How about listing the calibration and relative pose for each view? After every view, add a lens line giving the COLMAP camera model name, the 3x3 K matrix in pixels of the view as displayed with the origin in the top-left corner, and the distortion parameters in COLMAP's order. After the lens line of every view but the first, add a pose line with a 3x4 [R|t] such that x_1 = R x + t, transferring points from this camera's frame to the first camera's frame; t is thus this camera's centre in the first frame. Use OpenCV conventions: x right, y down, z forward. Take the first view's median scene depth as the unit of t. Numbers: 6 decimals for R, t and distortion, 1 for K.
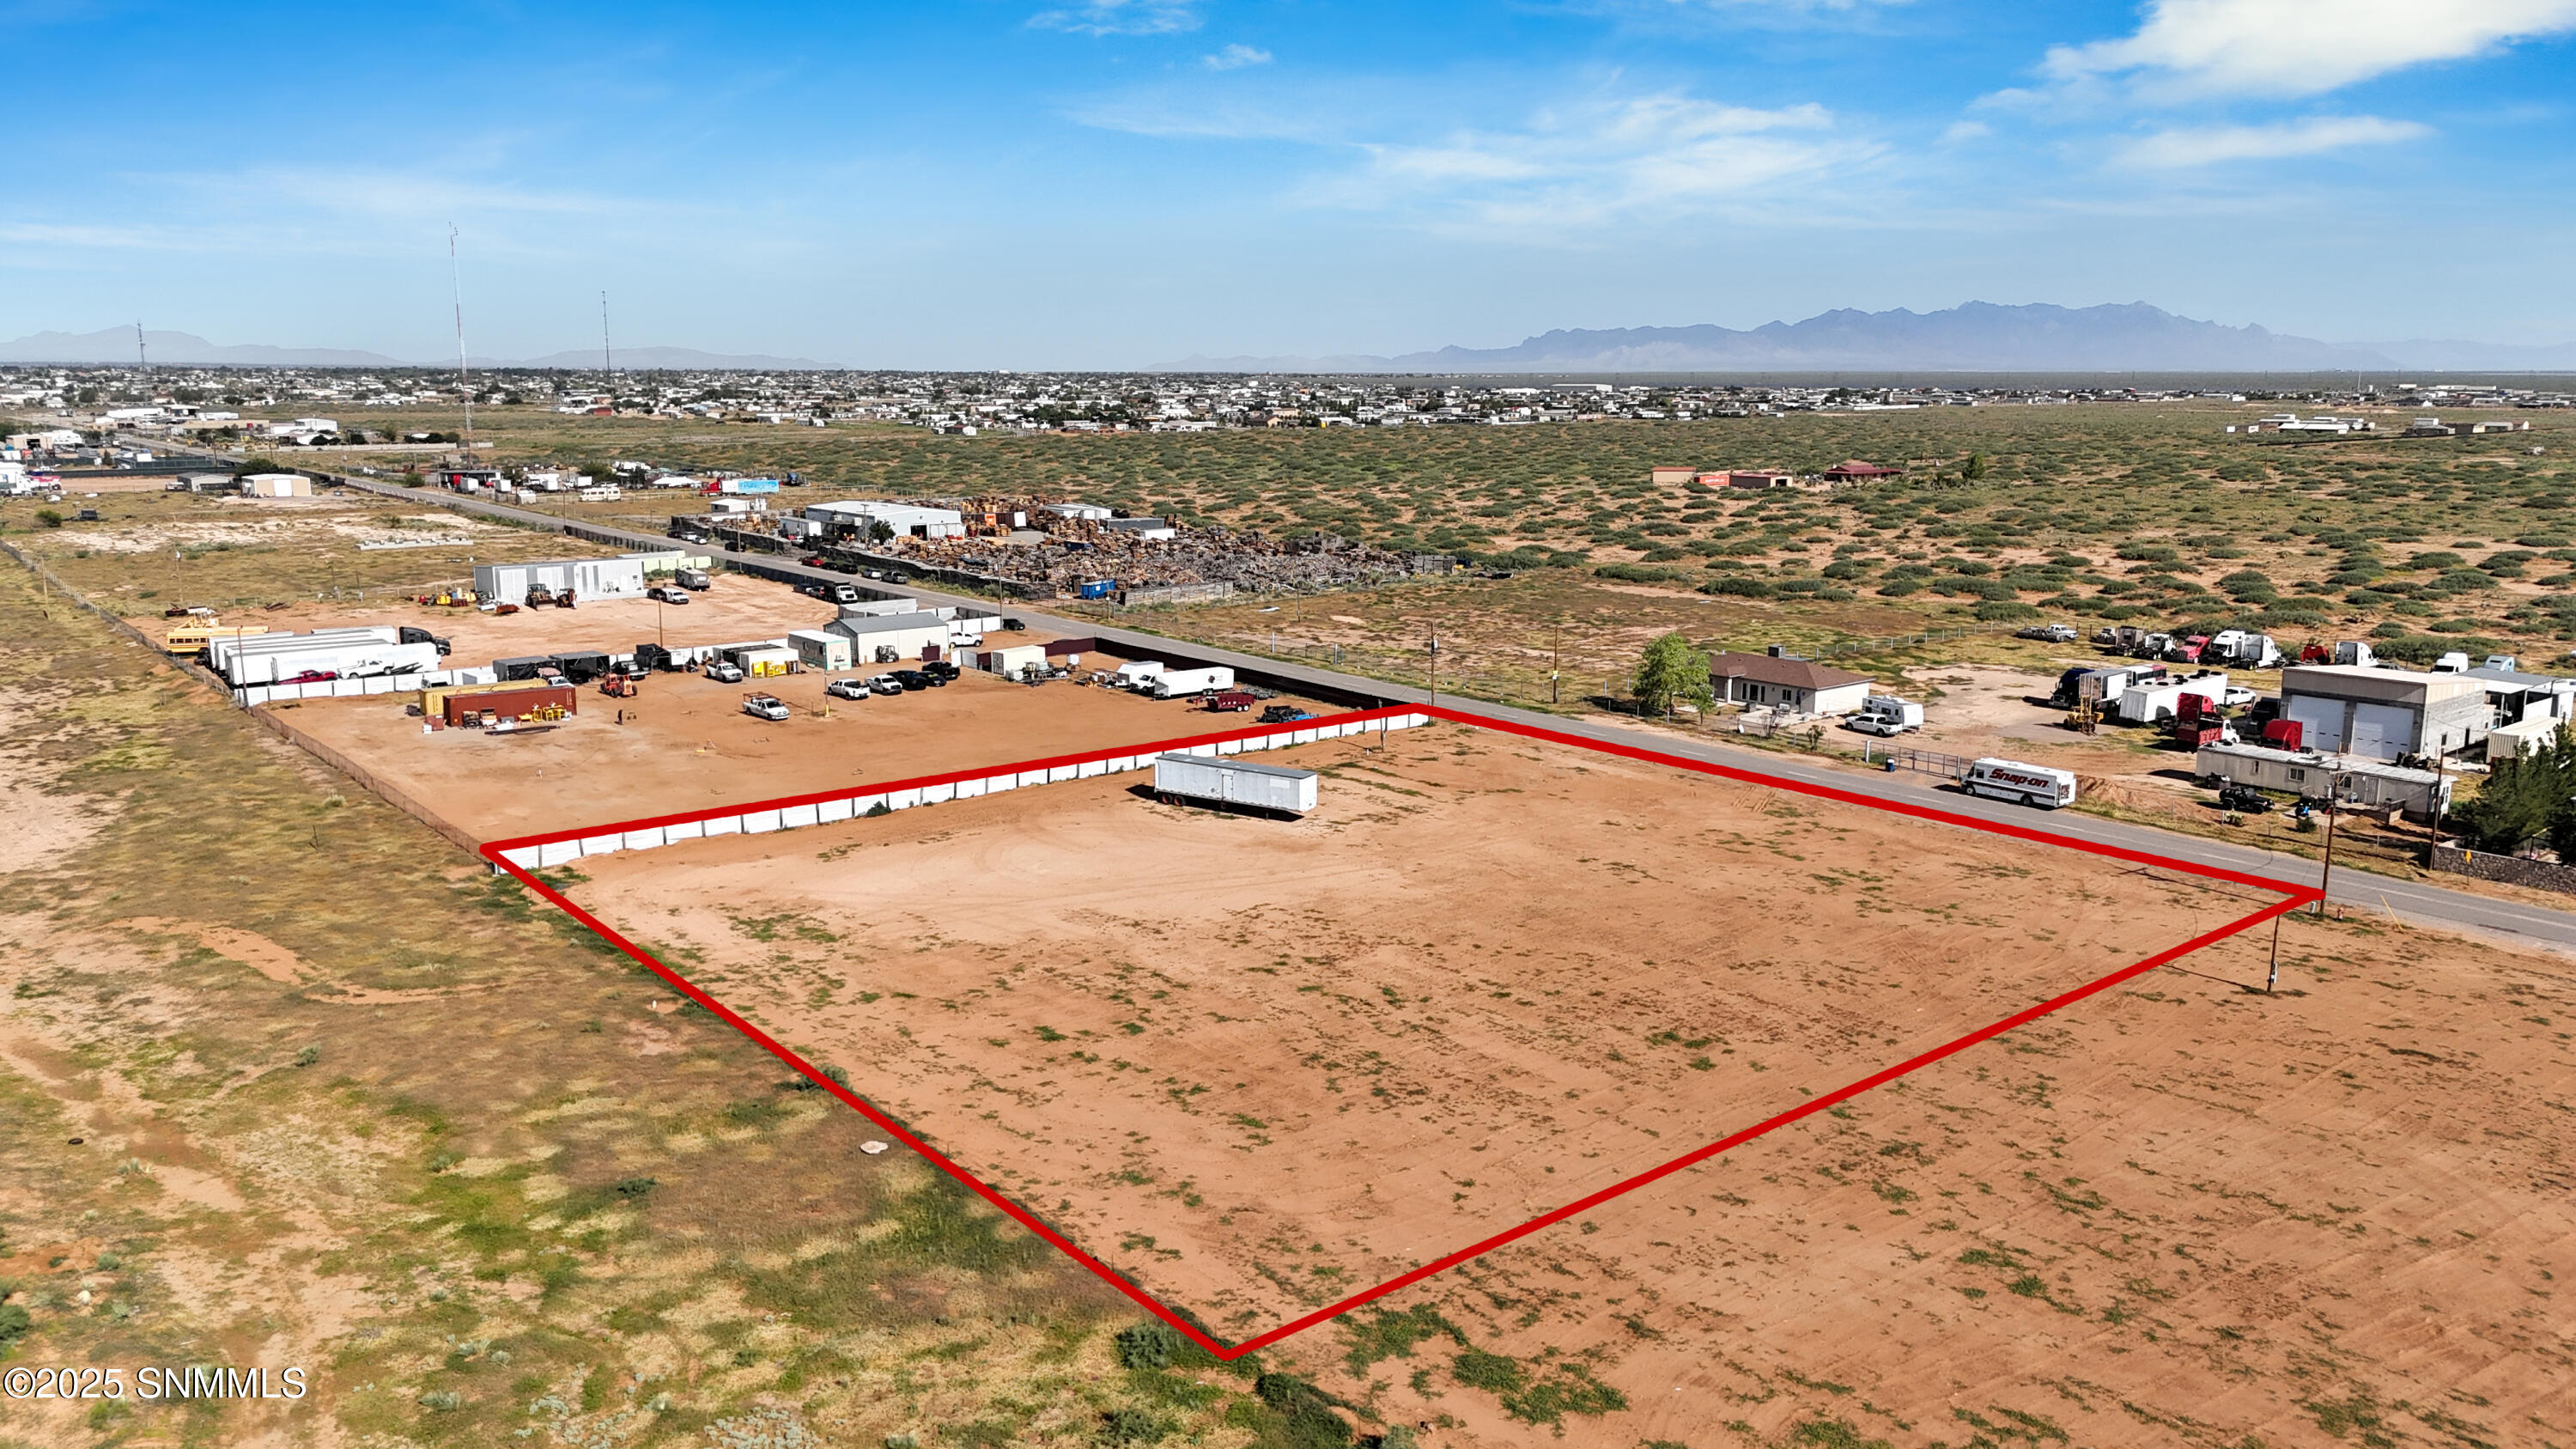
lens RADIAL K [[1890.2, 0, 1283.6], [0, 1890.2, 703.5], [0, 0, 1]] dist [0.070076, -0.060261]
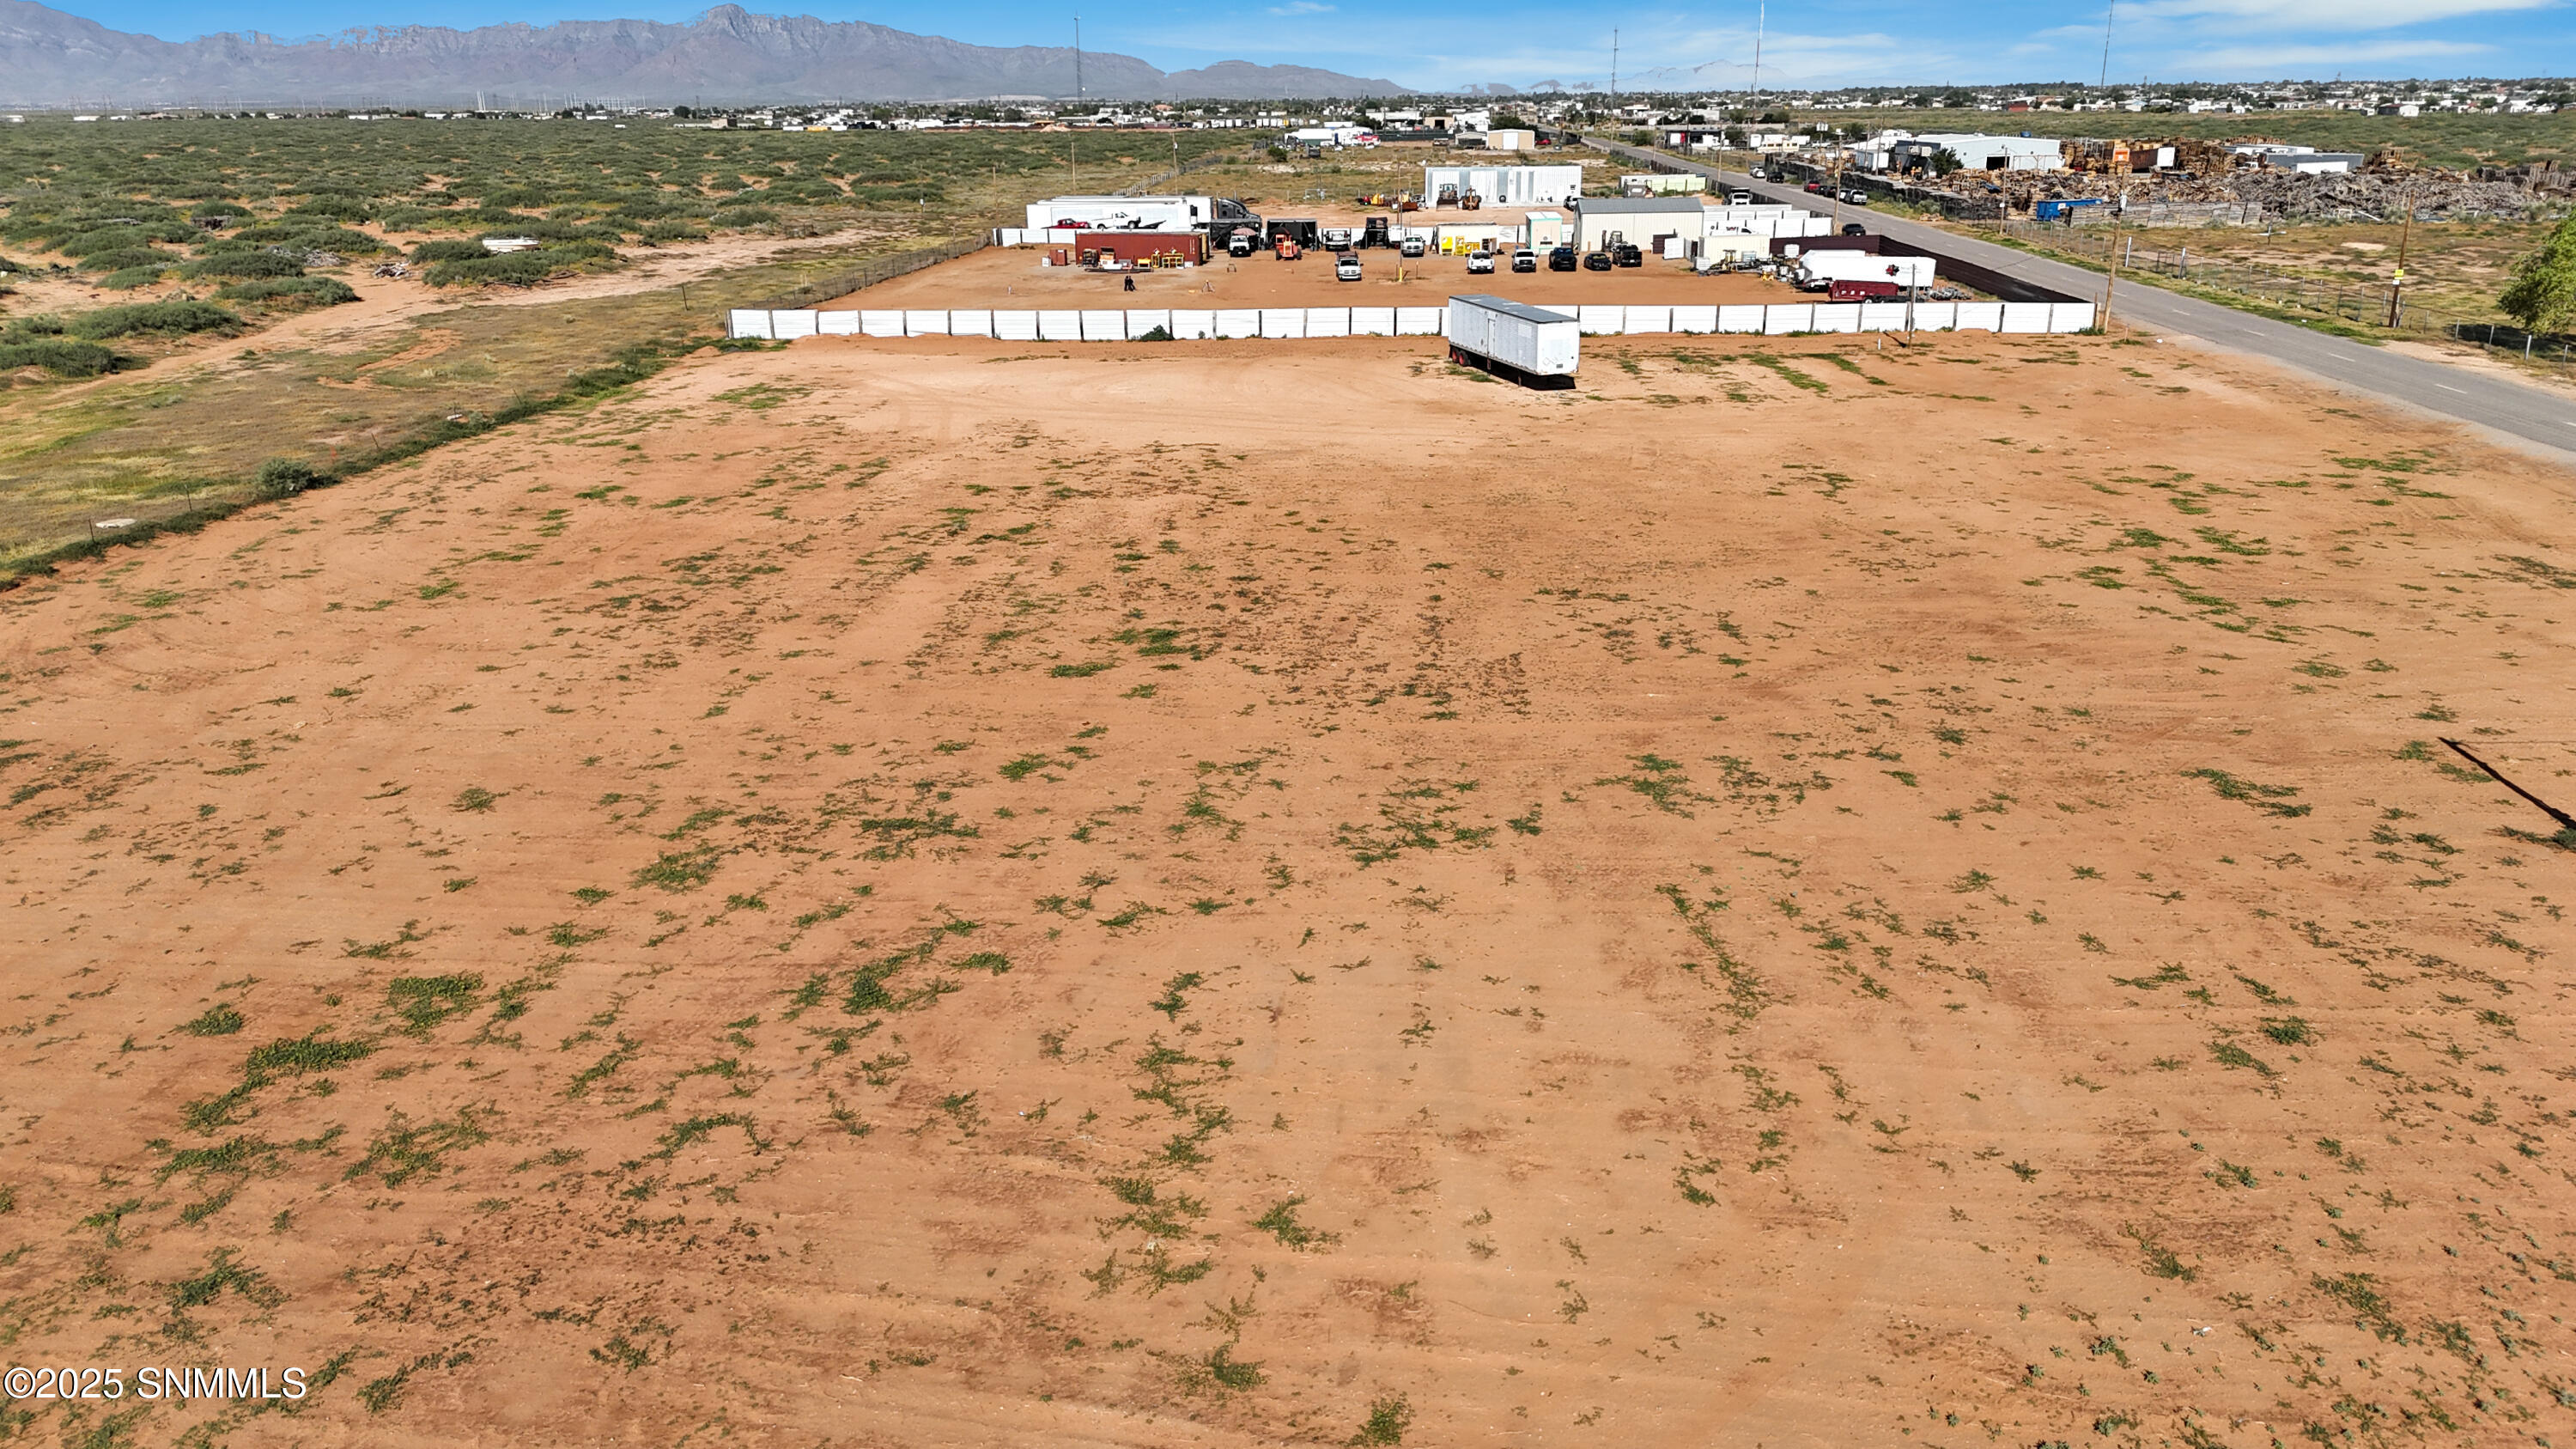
lens RADIAL K [[1890.2, 0, 1290.7], [0, 1890.2, 714.4], [0, 0, 1]] dist [0.070076, -0.060261]
pose [[0.736515, 0.200243, -0.646103, 0.597448], [-0.107611, 0.977699, 0.180344, 0.092918], [0.667807, -0.063298, 0.741638, 0.607967]]
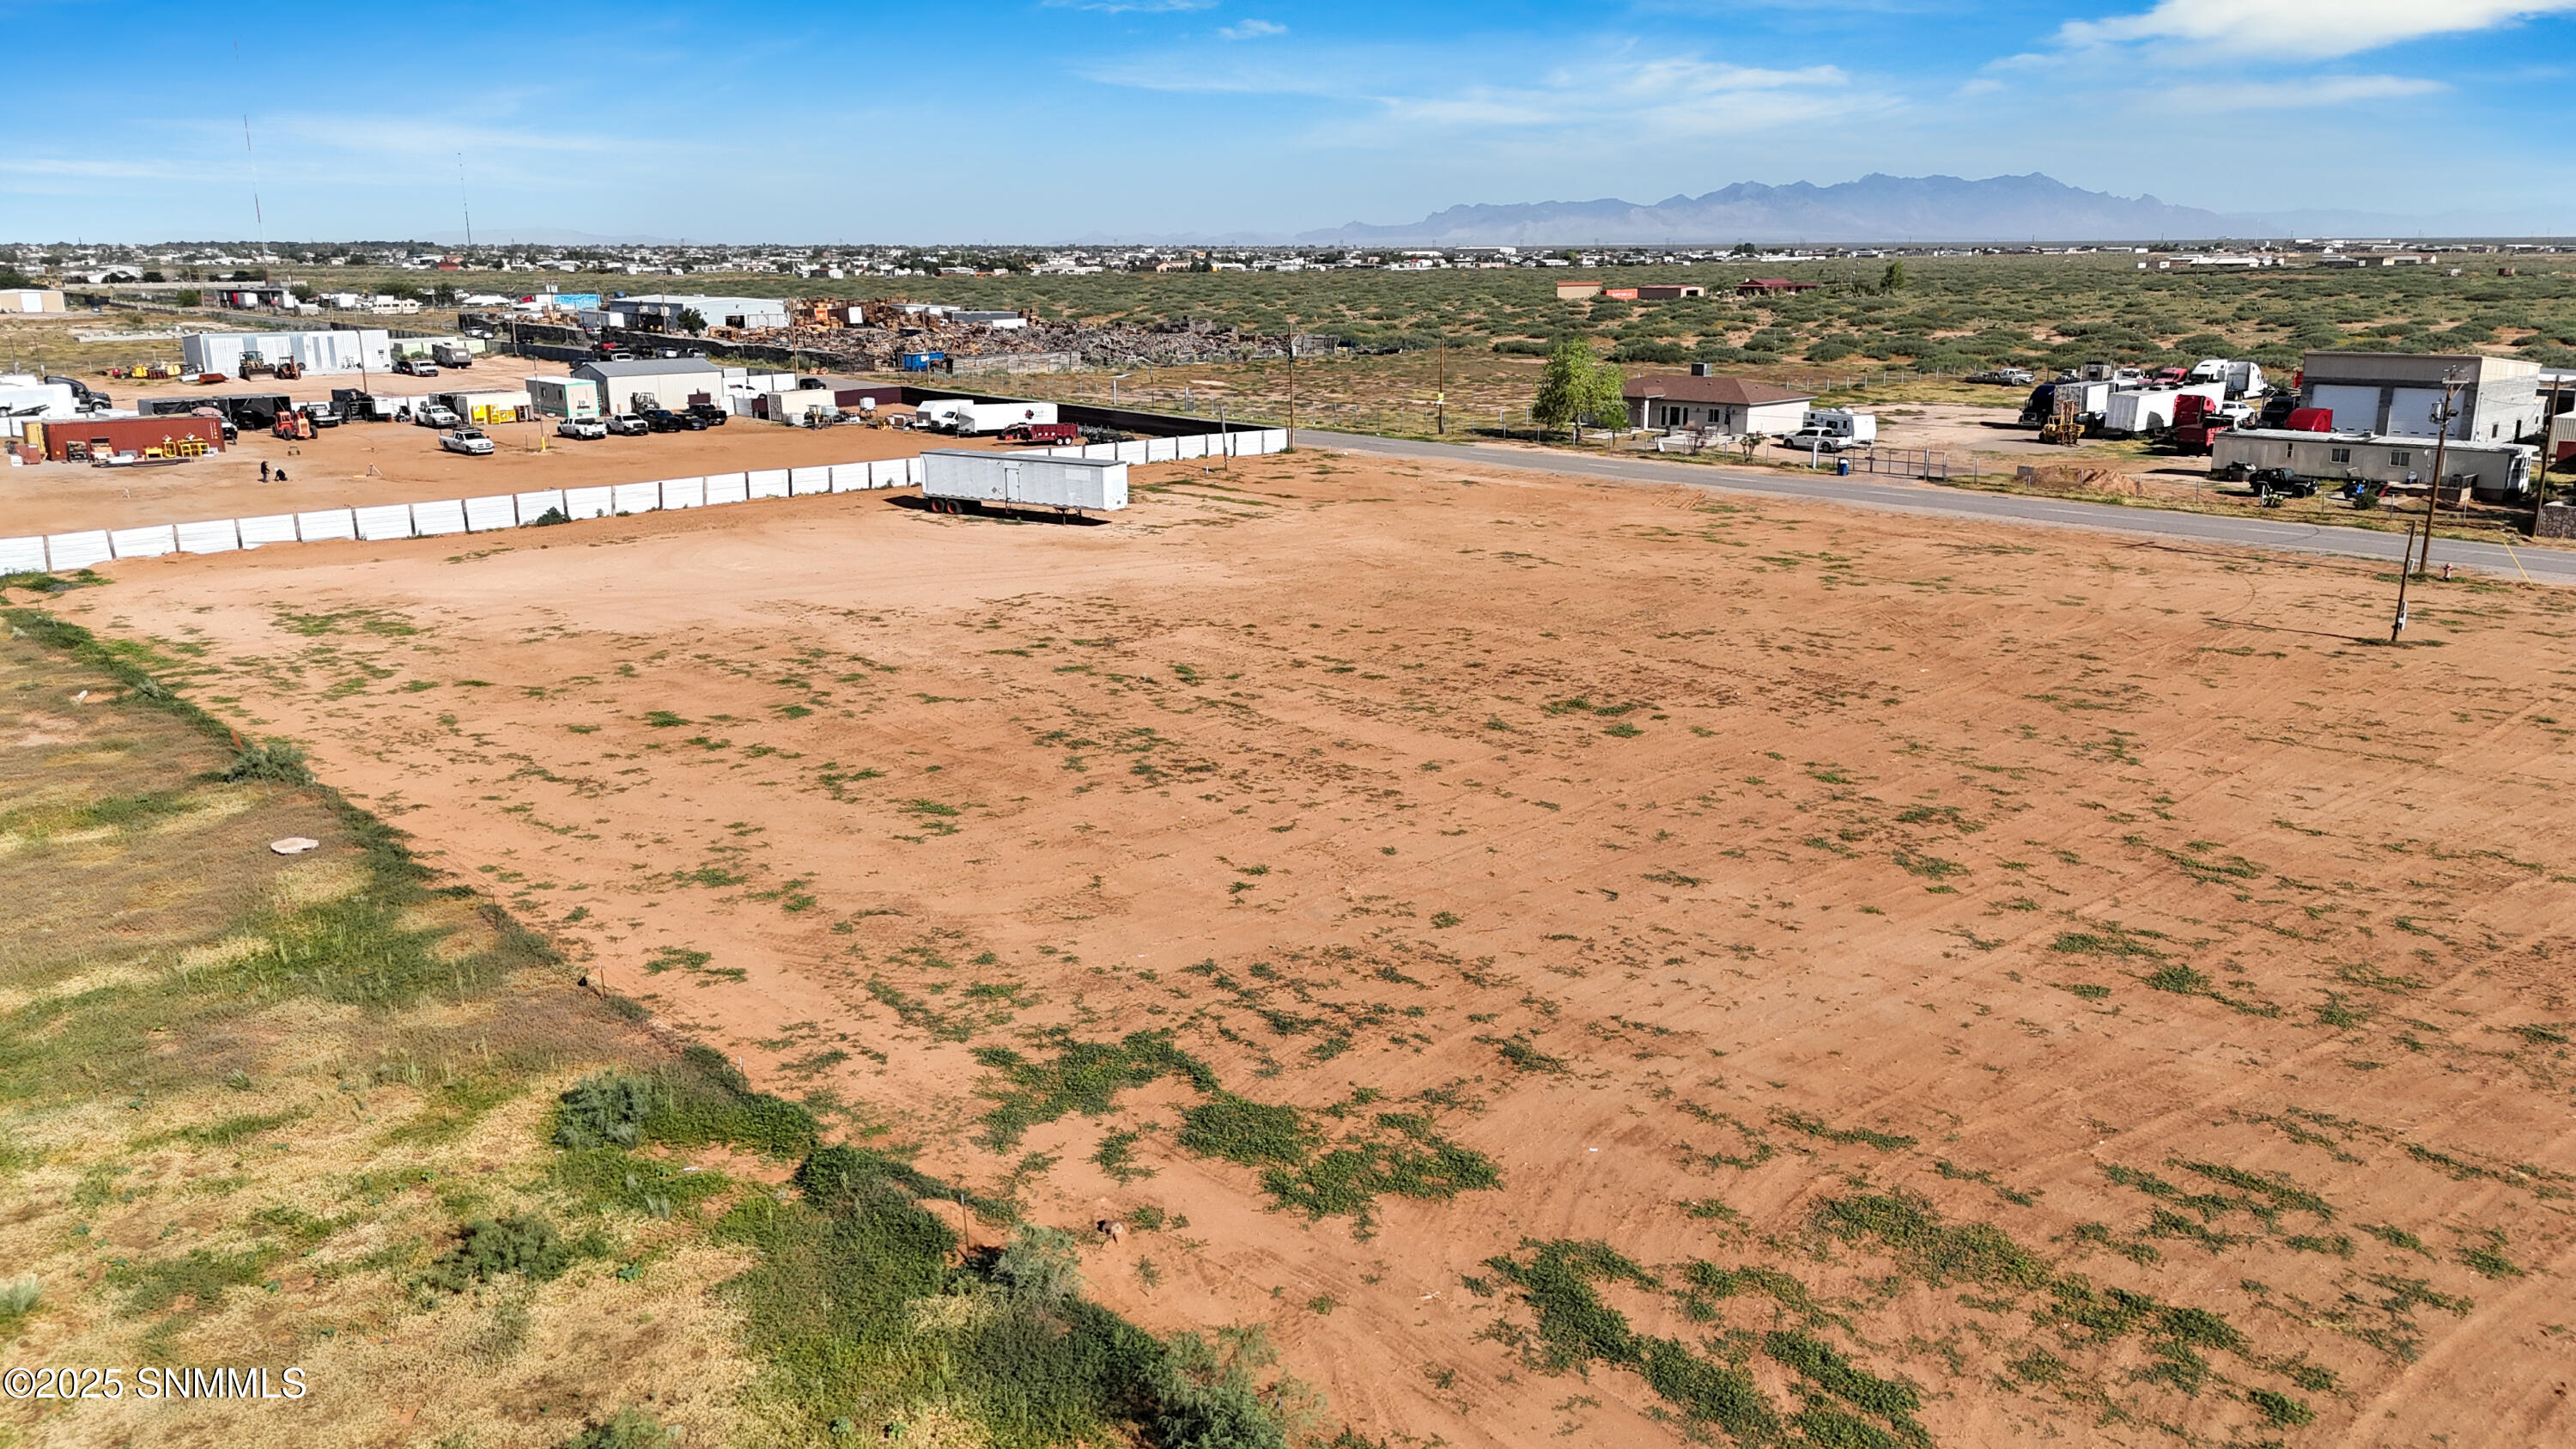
lens RADIAL K [[1890.2, 0, 1287.0], [0, 1890.2, 724.1], [0, 0, 1]] dist [0.070076, -0.060261]
pose [[0.998614, -0.018024, 0.049453, 0.063153], [0.014446, 0.997316, 0.071778, 0.131067], [-0.050614, -0.070964, 0.996194, 0.314691]]
